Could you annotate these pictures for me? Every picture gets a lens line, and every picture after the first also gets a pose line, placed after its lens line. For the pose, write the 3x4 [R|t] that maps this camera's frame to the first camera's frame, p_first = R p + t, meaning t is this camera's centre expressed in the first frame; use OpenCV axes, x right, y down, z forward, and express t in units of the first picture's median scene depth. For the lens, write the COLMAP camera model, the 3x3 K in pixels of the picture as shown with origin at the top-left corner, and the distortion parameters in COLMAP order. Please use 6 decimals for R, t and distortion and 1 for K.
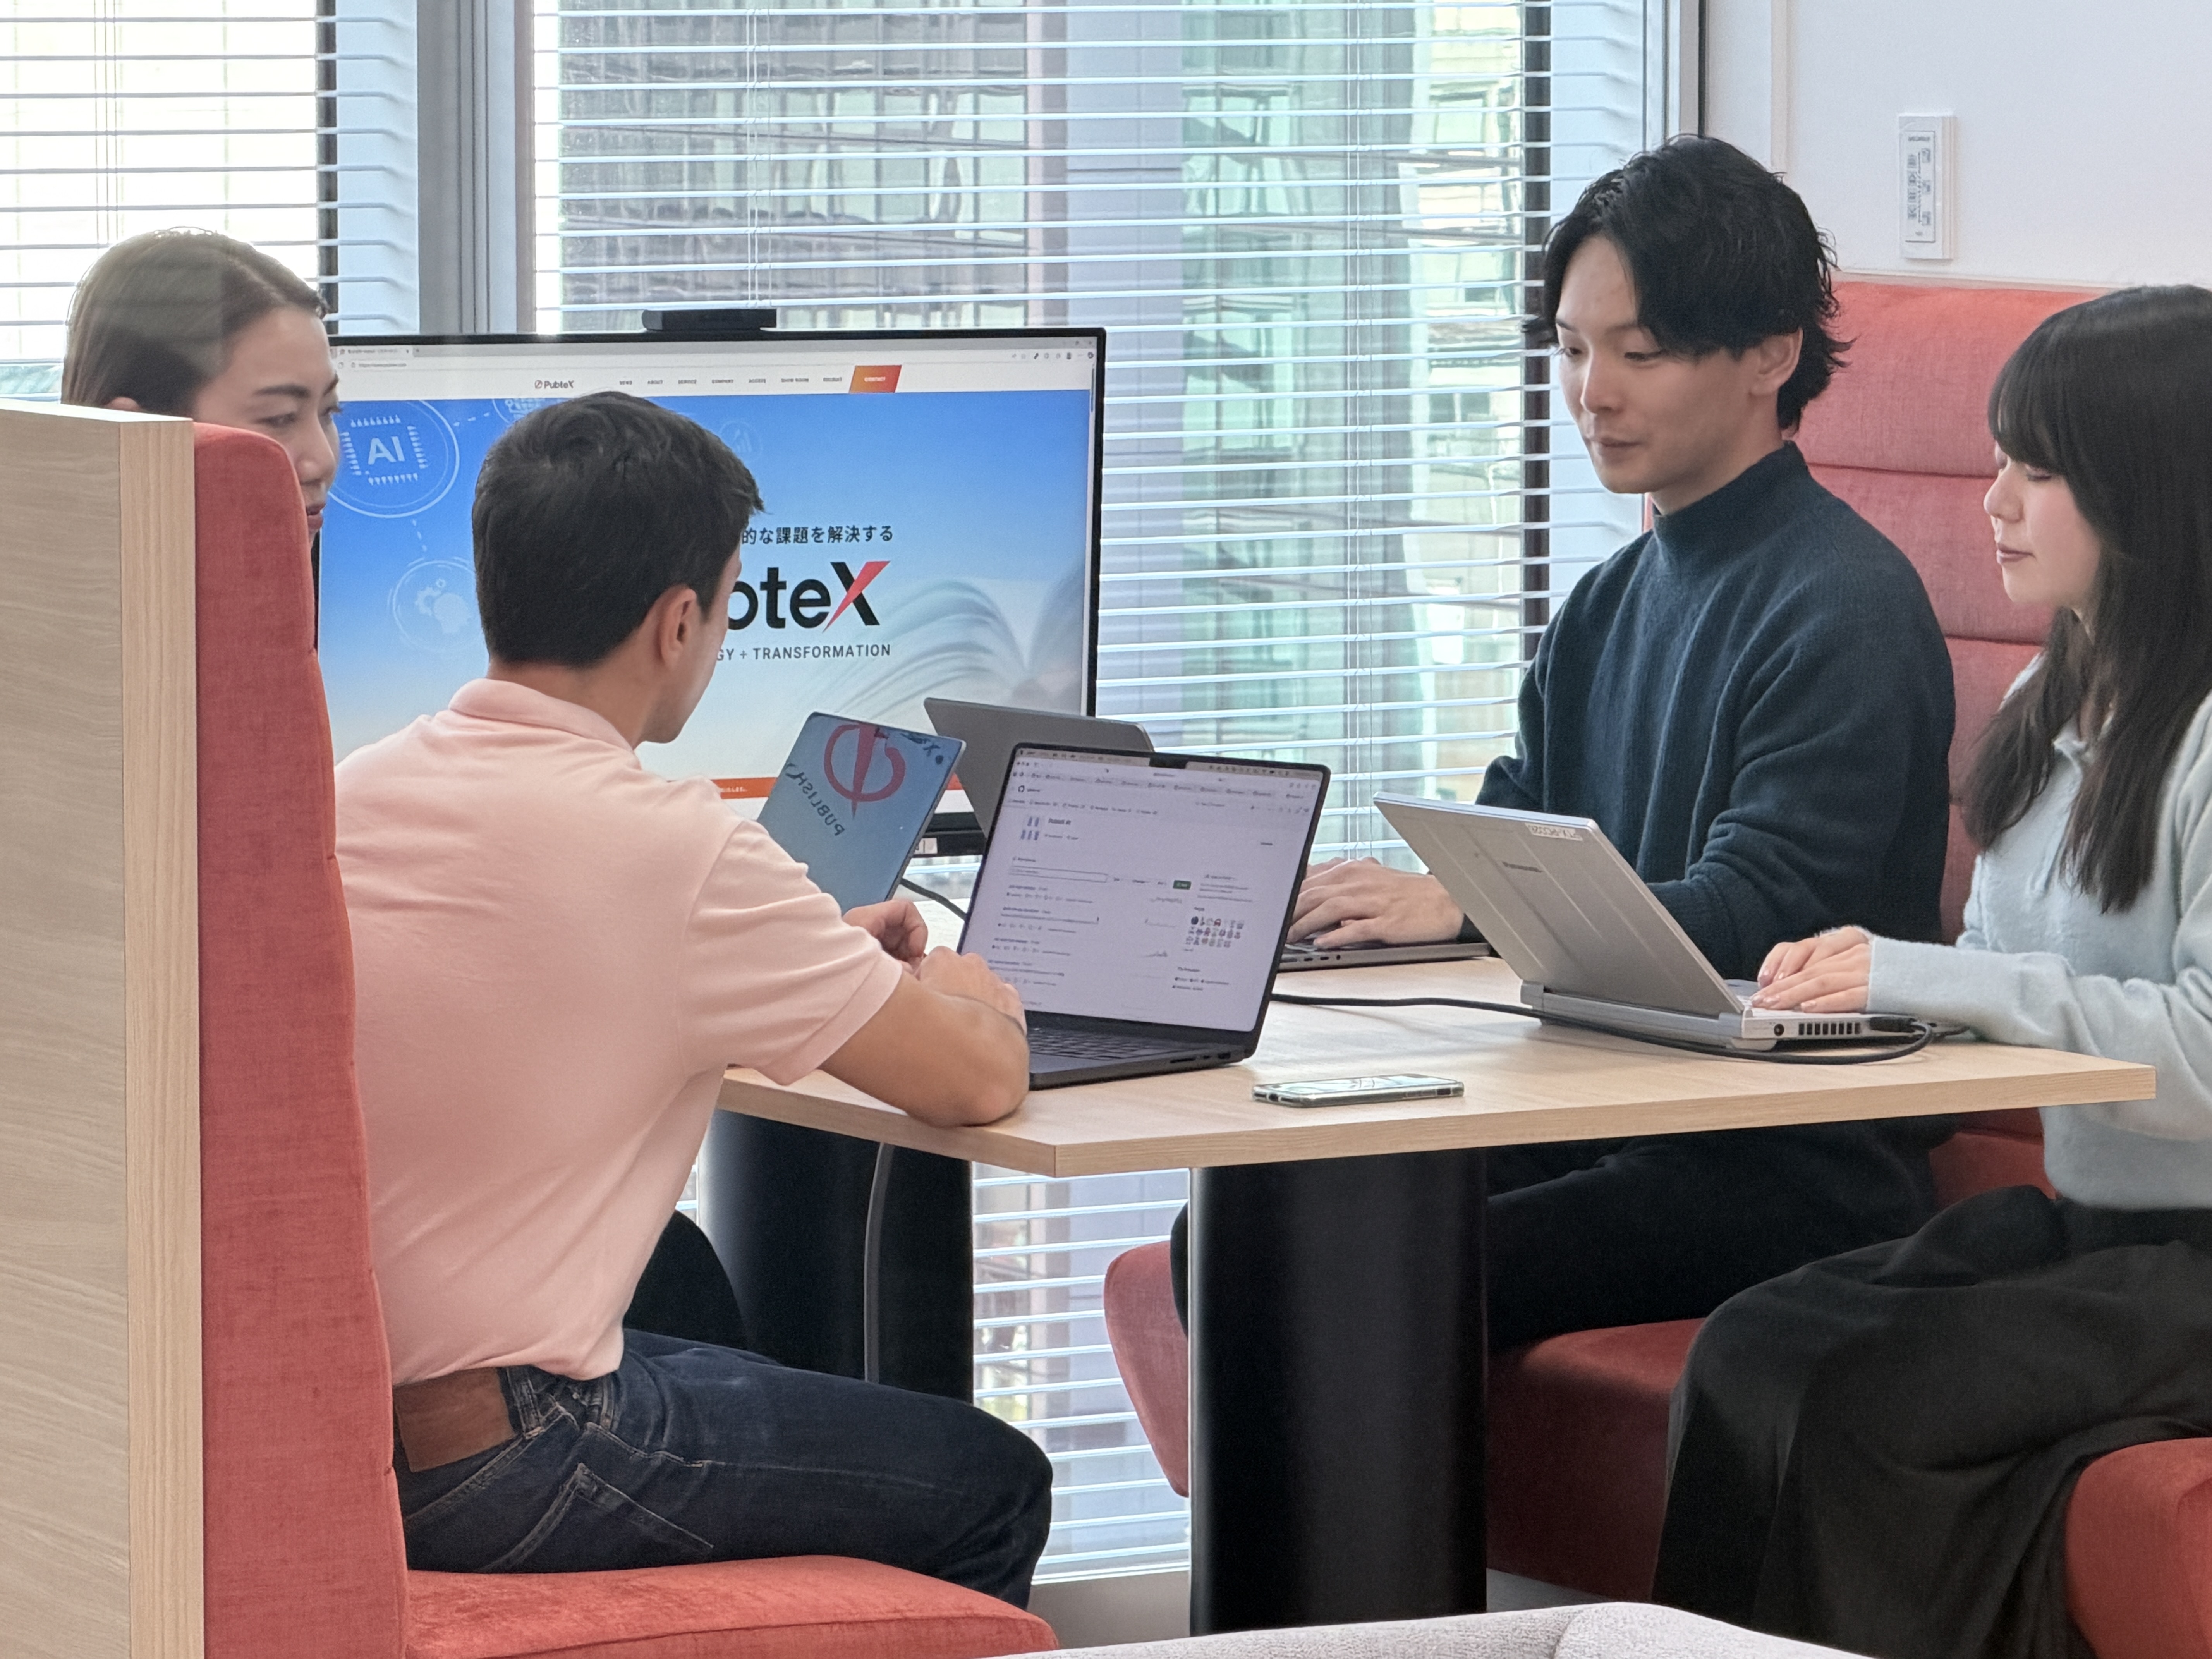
lens RADIAL K [[10904.5, 0, 1106.0], [0, 10904.5, 829.5], [0, 0, 1]] dist [-0.319159, 9.574791]
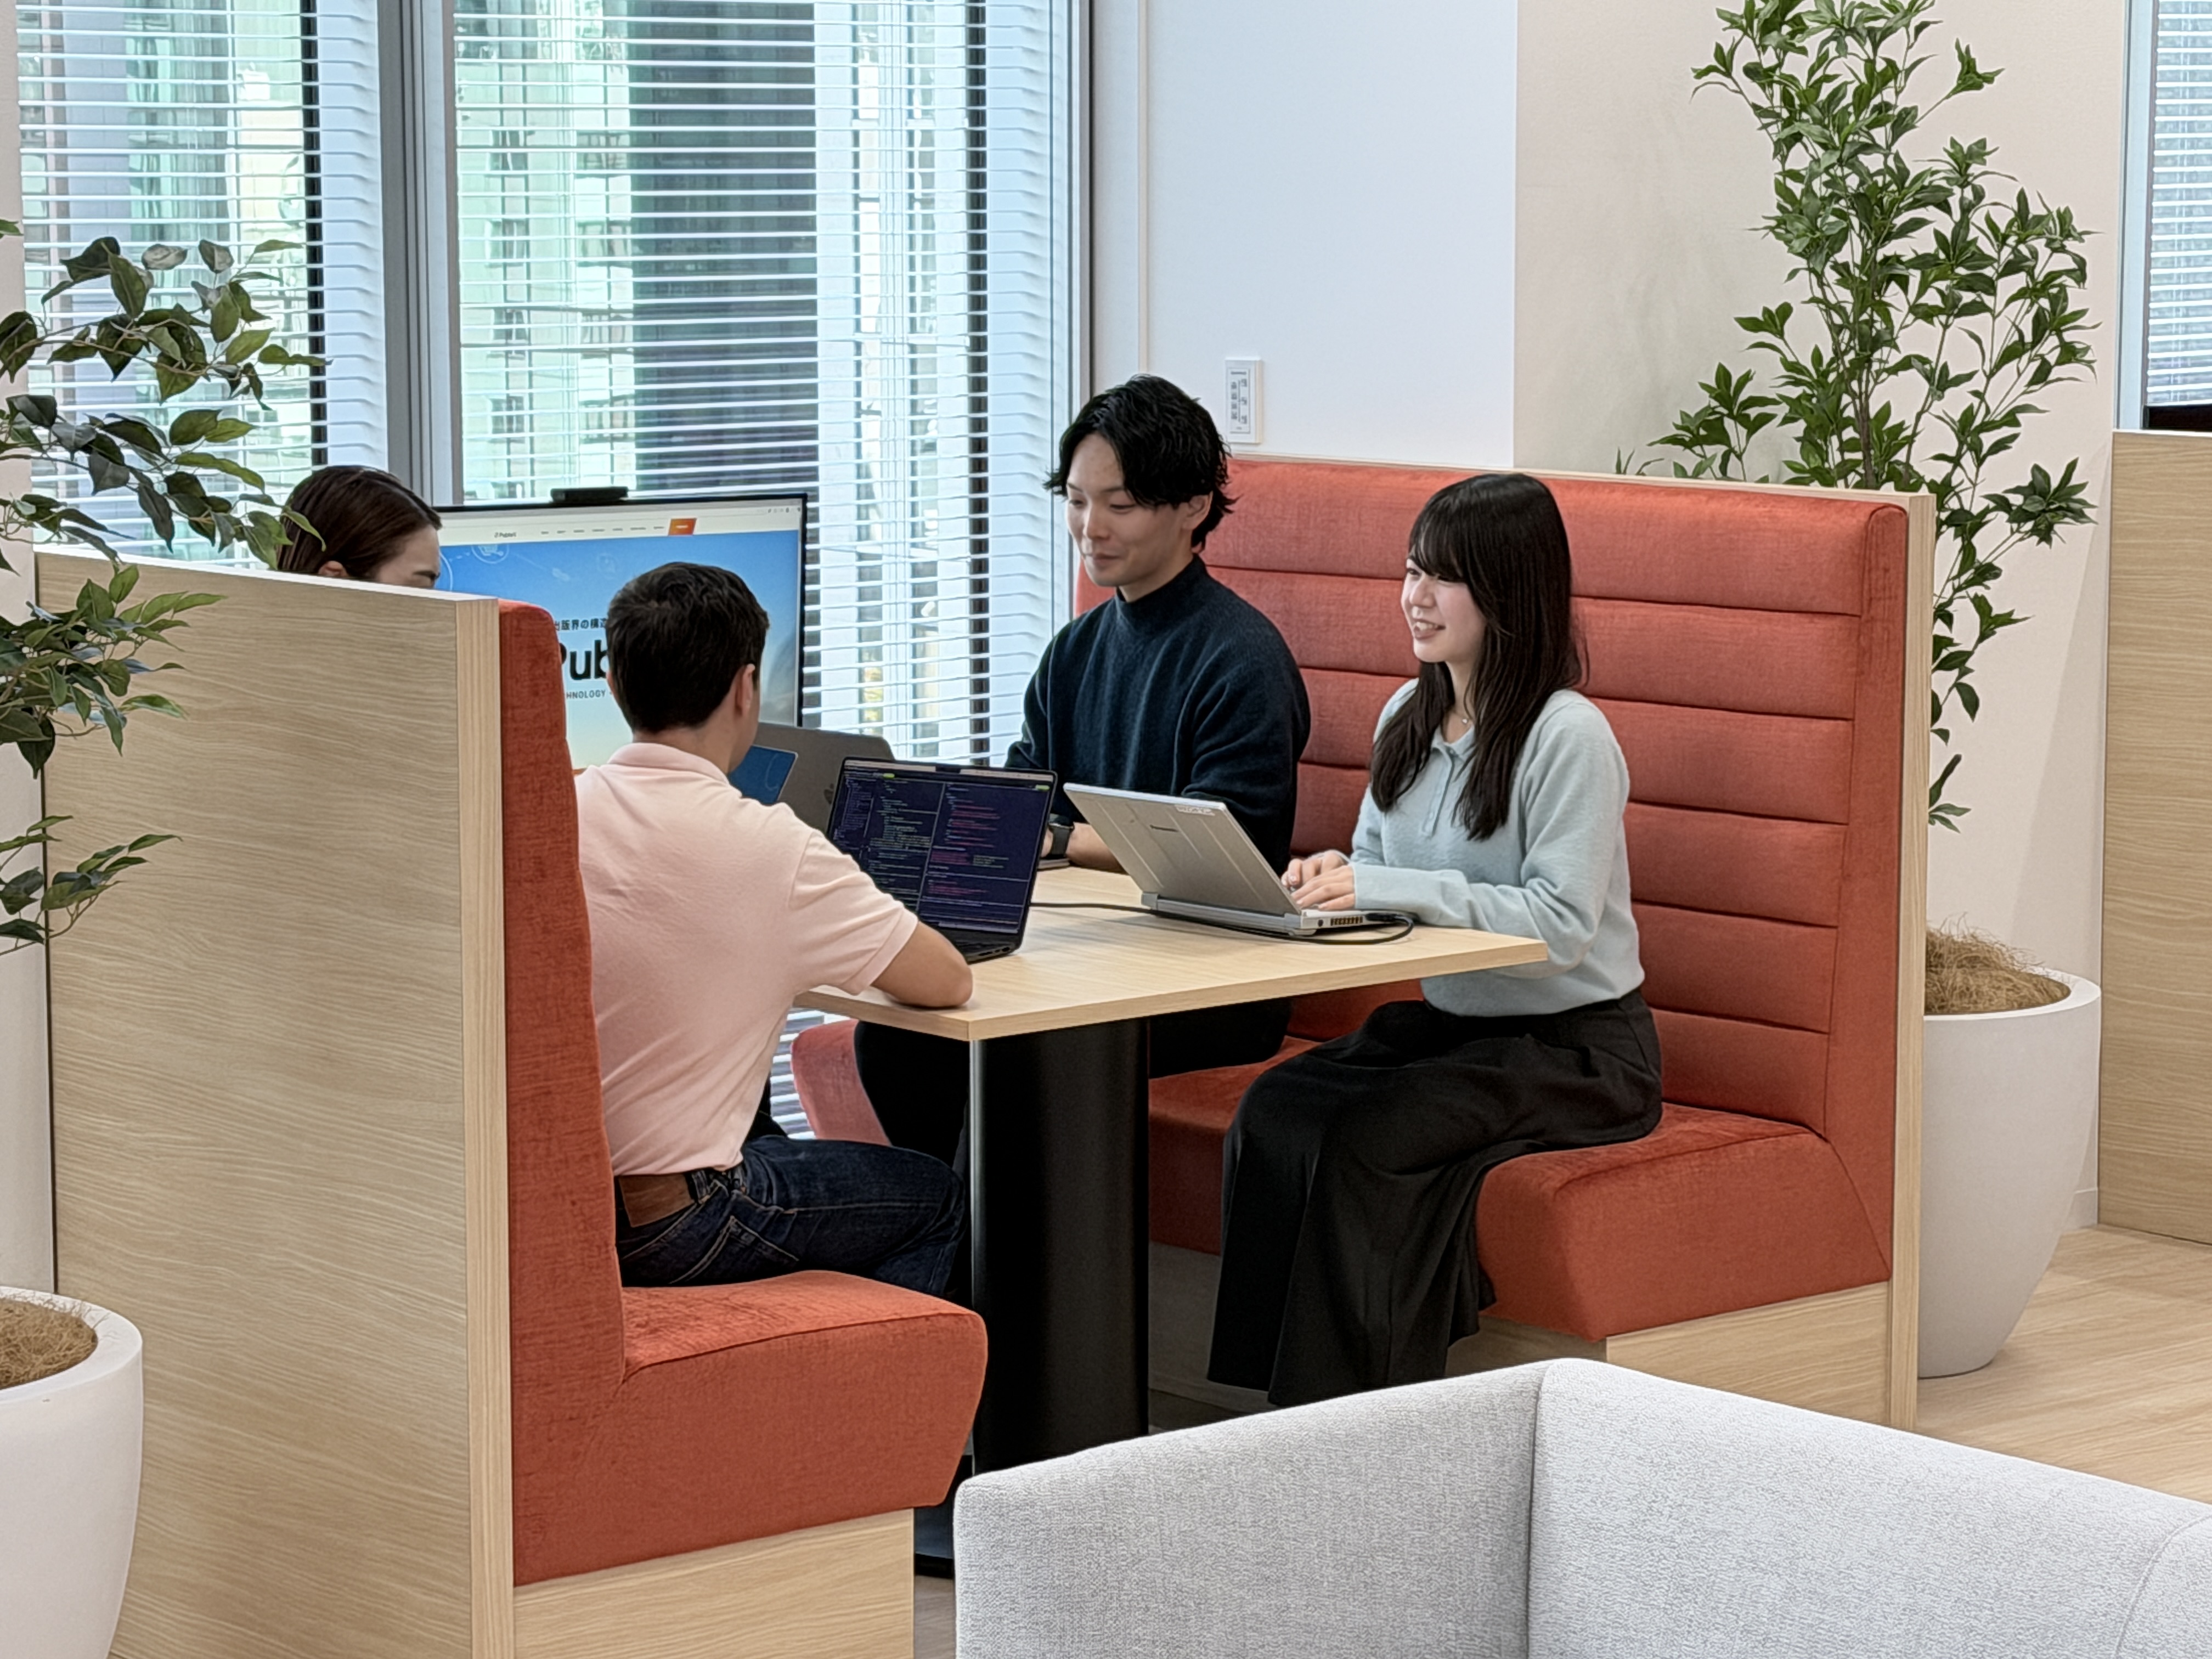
lens RADIAL K [[5456.8, 0, 1106.0], [0, 5456.8, 829.5], [0, 0, 1]] dist [-0.043516, -0.231654]
pose [[0.982761, -0.021965, 0.183569, -0.122818], [0.015157, 0.999147, 0.038408, -0.028374], [-0.184256, -0.034964, 0.982256, 0.173175]]
